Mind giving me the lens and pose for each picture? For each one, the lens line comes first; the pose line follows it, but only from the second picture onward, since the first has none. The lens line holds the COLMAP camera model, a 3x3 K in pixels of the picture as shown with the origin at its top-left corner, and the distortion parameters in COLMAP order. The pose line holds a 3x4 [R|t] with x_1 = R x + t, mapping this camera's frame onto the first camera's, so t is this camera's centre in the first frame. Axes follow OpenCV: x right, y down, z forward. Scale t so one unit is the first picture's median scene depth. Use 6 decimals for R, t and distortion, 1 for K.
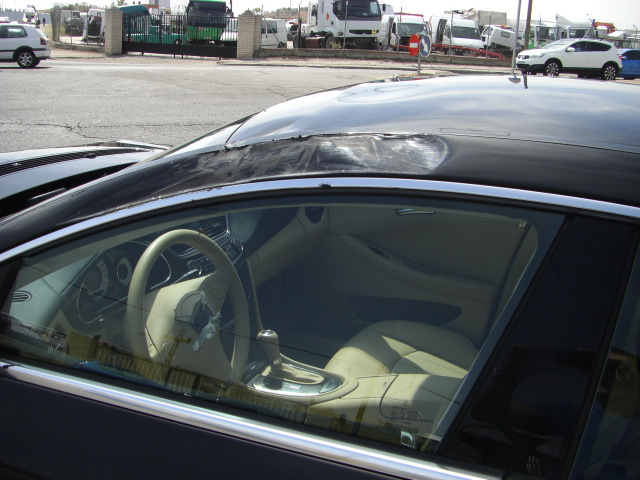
lens RADIAL K [[730.4, 0, 321.2], [0, 730.4, 241.8], [0, 0, 1]] dist [-0.131214, 0.000000]
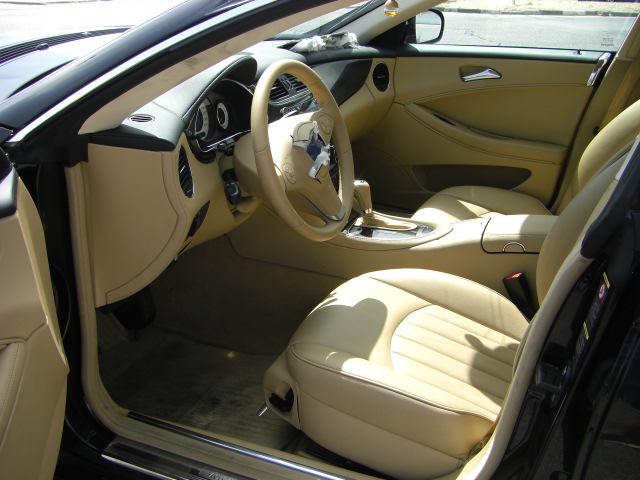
lens RADIAL K [[730.4, 0, 318.3], [0, 730.4, 239.8], [0, 0, 1]] dist [-0.131214, 0.000000]
pose [[0.999316, -0.036991, 0.000169, -0.105396], [0.036869, 0.996354, 0.076934, 0.099235], [-0.003015, -0.076875, 0.997036, -0.005577]]
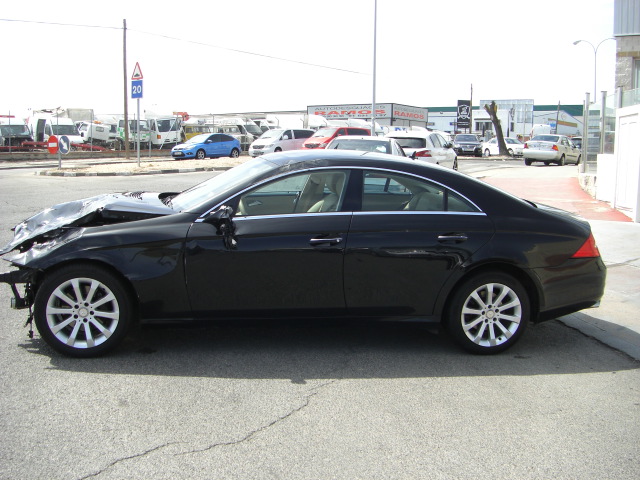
lens RADIAL K [[730.4, 0, 319.9], [0, 730.4, 239.8], [0, 0, 1]] dist [-0.131214, 0.000000]
pose [[0.841972, -0.117700, 0.526526, -1.158234], [0.182561, 0.980499, -0.072752, 0.348799], [-0.507695, 0.157378, 0.847041, -1.500597]]
